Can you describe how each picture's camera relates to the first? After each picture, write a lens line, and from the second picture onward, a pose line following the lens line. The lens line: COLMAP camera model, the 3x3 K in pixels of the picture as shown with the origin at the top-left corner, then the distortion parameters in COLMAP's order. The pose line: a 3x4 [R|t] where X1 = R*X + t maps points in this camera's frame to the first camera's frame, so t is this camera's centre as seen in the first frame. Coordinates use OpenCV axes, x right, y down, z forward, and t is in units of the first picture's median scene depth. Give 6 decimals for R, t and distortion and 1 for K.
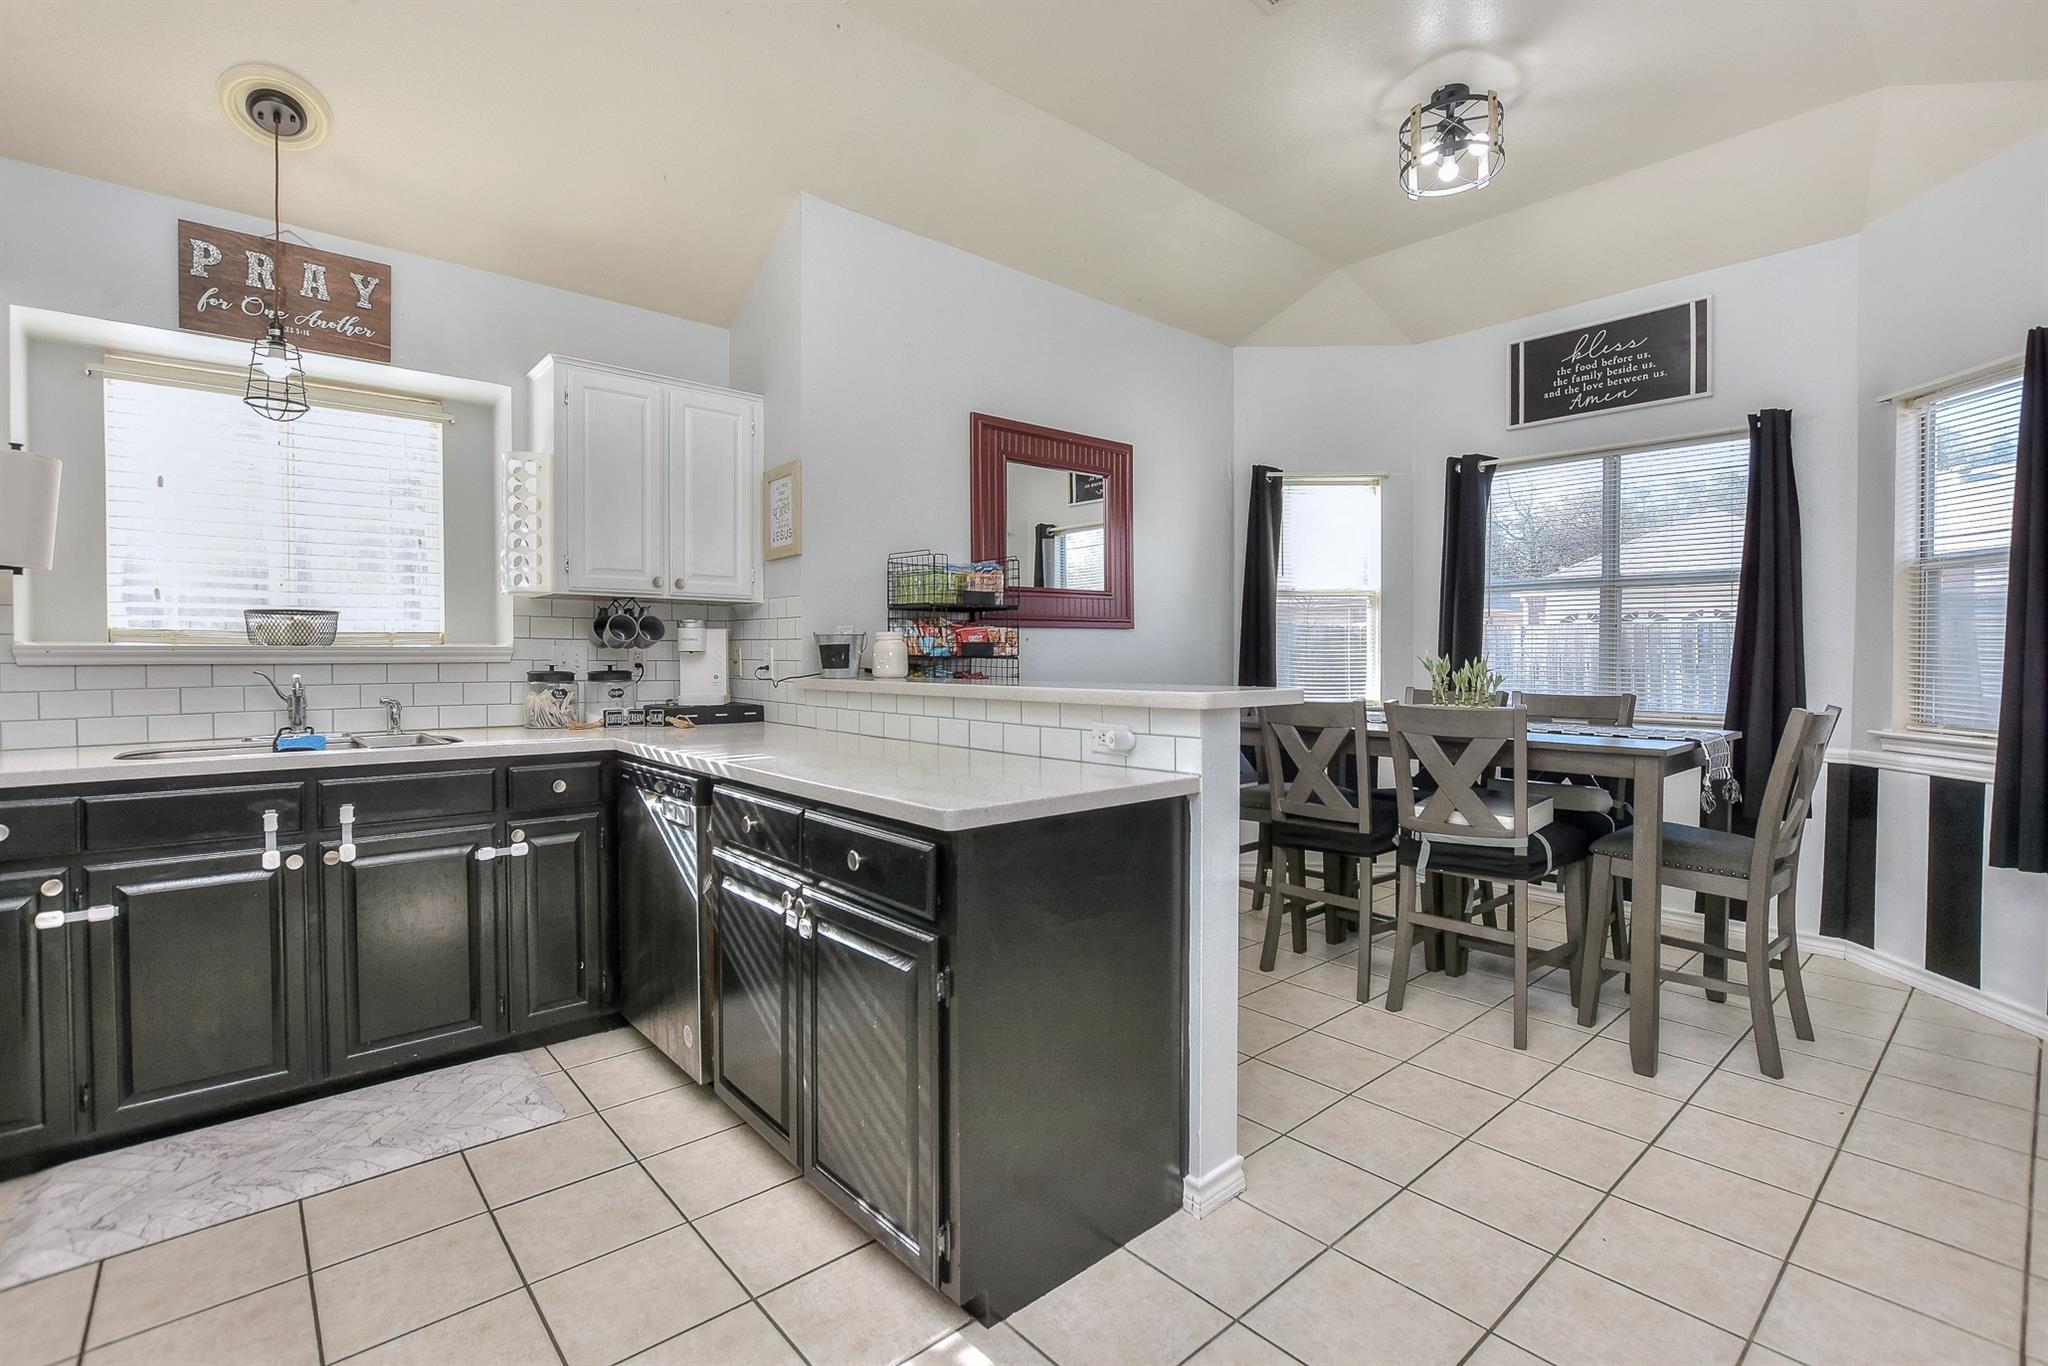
lens RADIAL K [[981.0, 0, 1050.3], [0, 981.0, 671.1], [0, 0, 1]] dist [-0.017294, 0.001238]
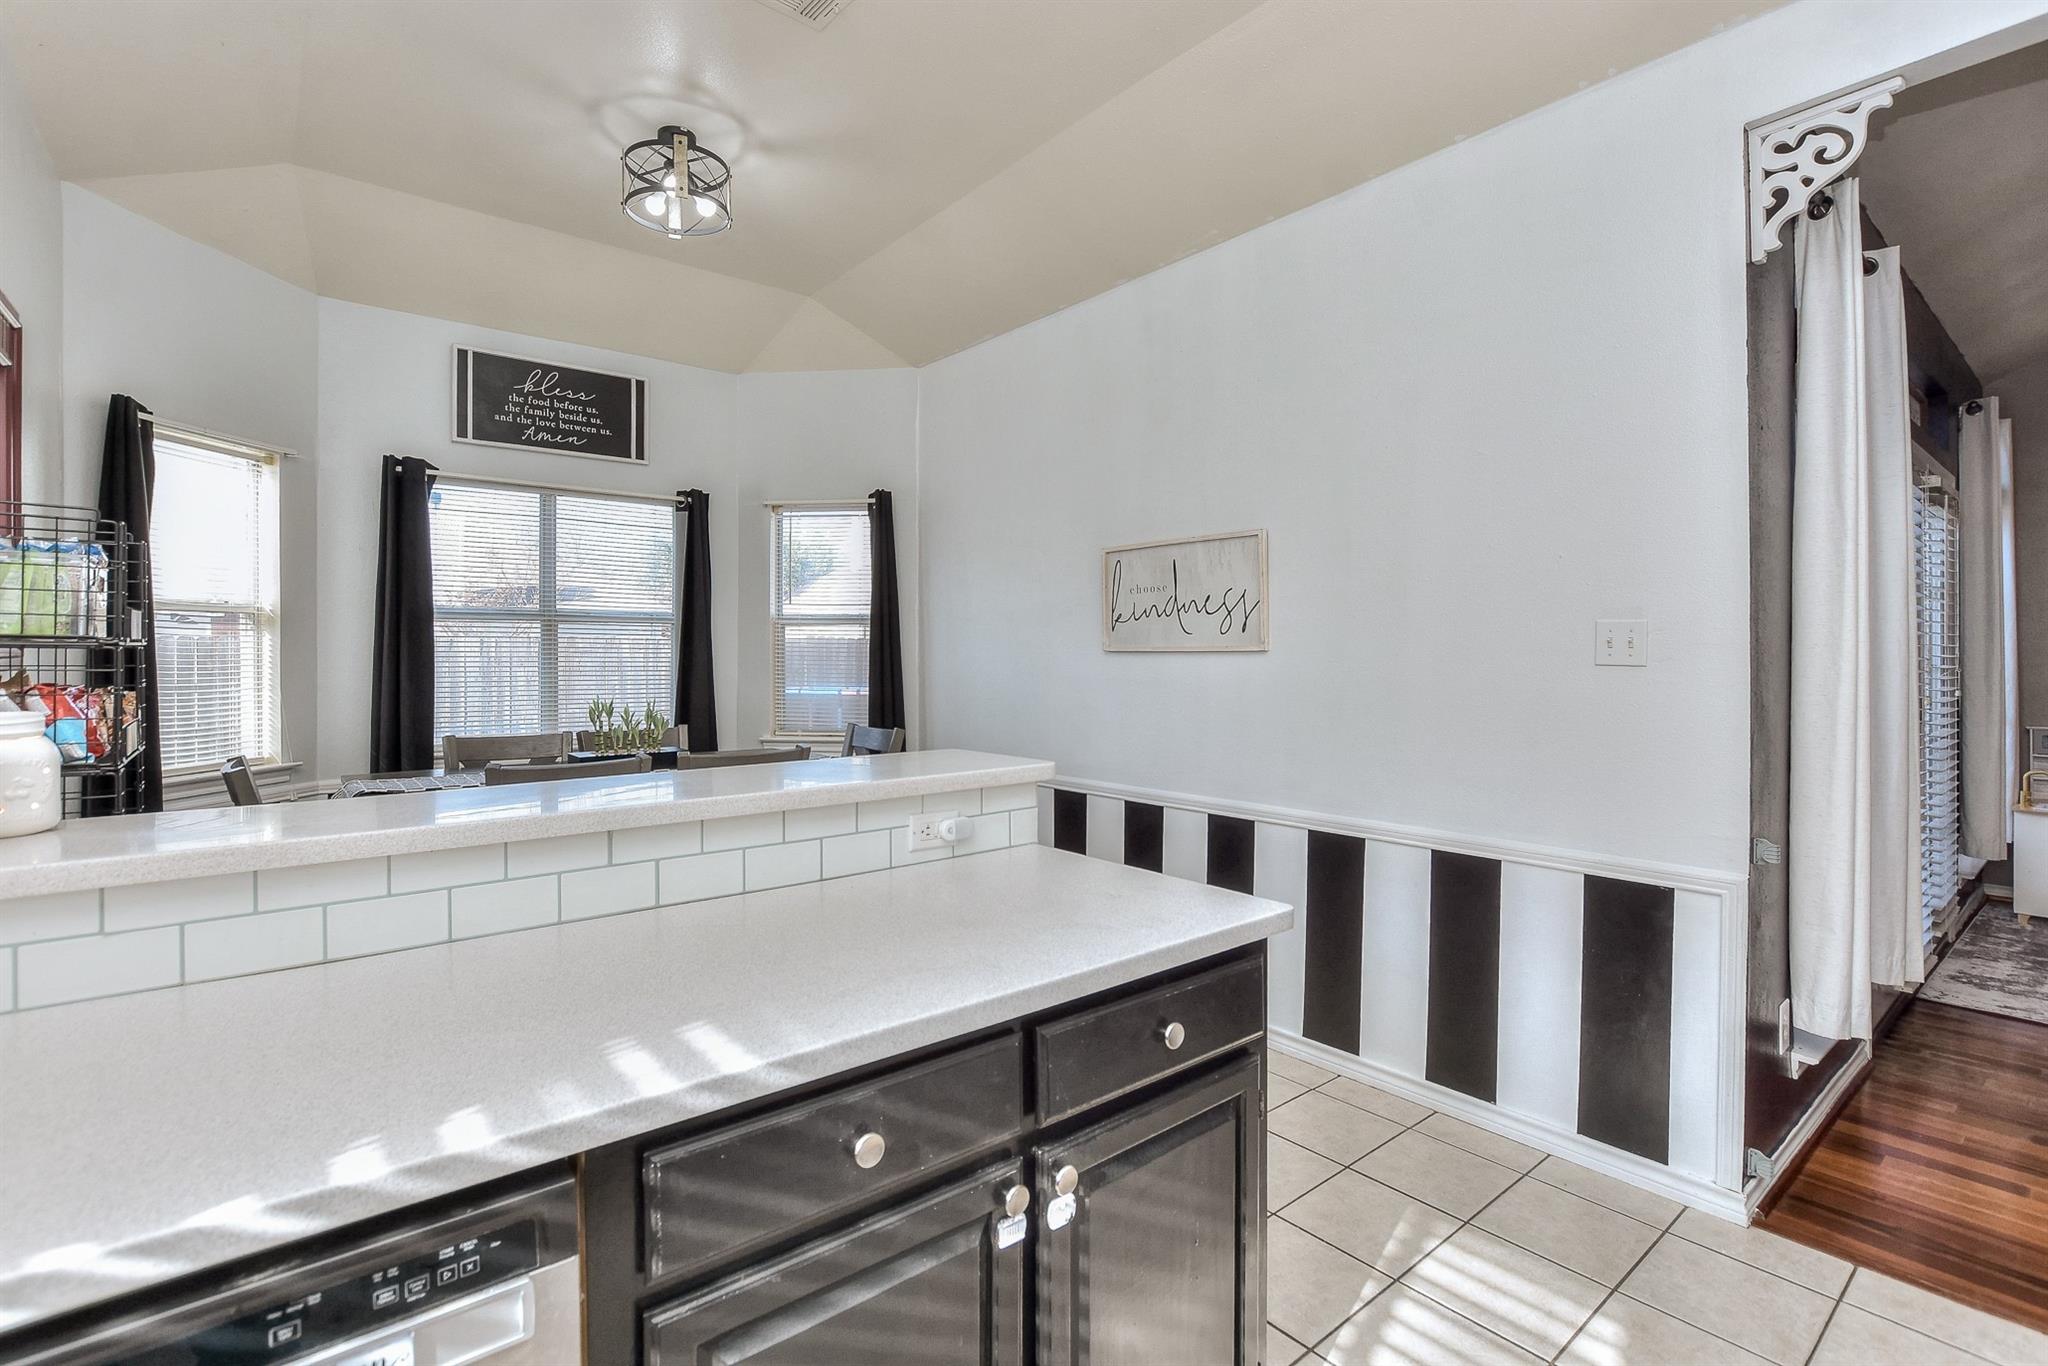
lens RADIAL K [[931.8, 0, 1024.1], [0, 931.8, 661.6], [0, 0, 1]] dist [-0.003462, 0.000007]
pose [[0.053144, -0.004924, 0.998575, -0.478362], [0.014504, 0.999886, 0.004159, -0.051584], [-0.998482, 0.014262, 0.053209, 0.566529]]
